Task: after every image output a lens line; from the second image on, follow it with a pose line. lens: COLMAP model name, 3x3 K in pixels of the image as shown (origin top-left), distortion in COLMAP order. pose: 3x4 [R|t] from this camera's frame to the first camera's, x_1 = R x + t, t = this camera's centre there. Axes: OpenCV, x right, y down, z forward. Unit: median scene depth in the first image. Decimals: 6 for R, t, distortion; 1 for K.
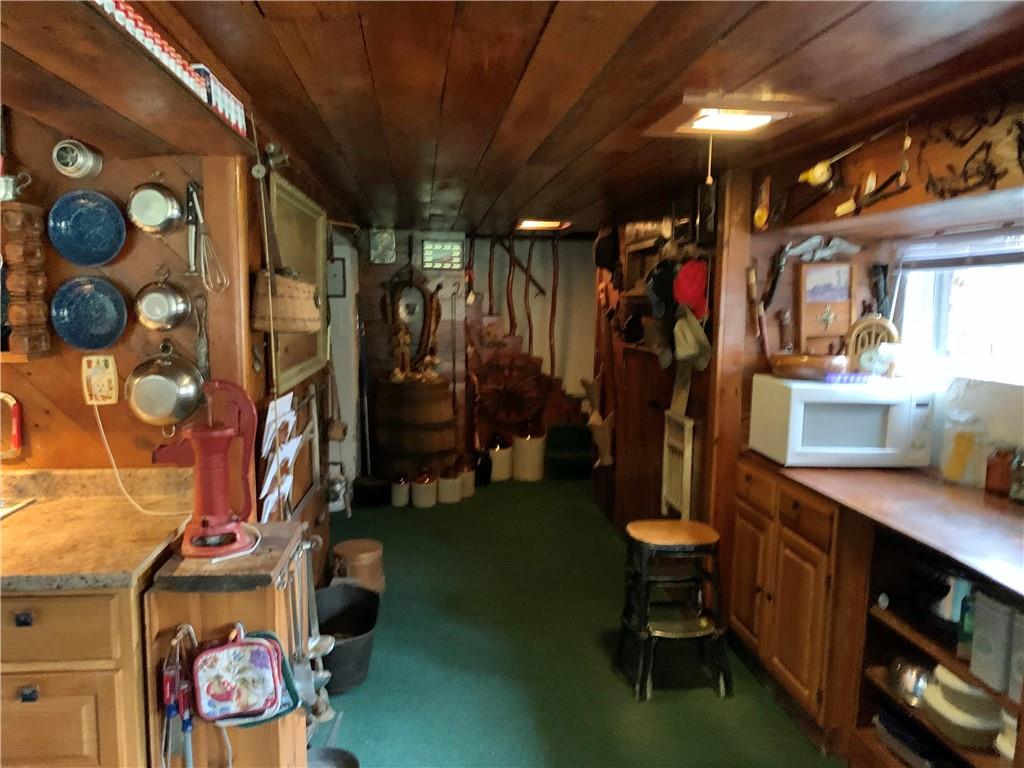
lens RADIAL K [[784.7, 0, 510.0], [0, 784.7, 389.2], [0, 0, 1]] dist [0.016183, -0.015778]
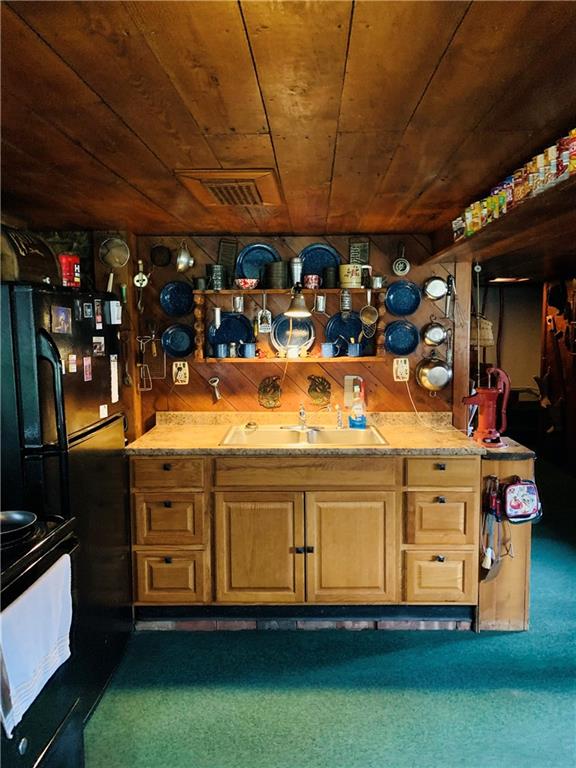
lens RADIAL K [[588.5, 0, 291.0], [0, 588.5, 382.1], [0, 0, 1]] dist [0.016183, -0.015778]
pose [[0.989532, 0.003157, -0.144279, -0.438923], [-0.005549, 0.999854, -0.016177, 0.036384], [0.144207, 0.016808, 0.989405, -0.448197]]
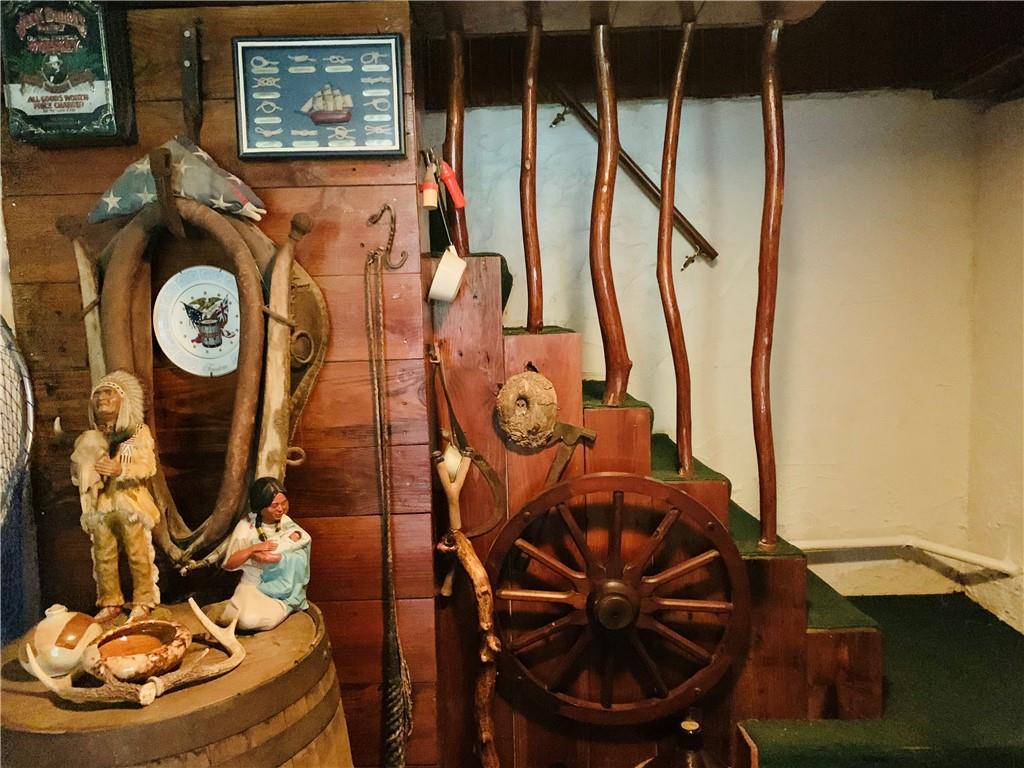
lens RADIAL K [[784.7, 0, 512.1], [0, 784.7, 381.4], [0, 0, 1]] dist [0.016183, -0.015778]
pose [[0.986799, -0.024163, -0.160137, 0.021317], [0.023398, 0.999704, -0.006660, -0.141348], [0.160251, 0.002826, 0.987072, 1.373717]]
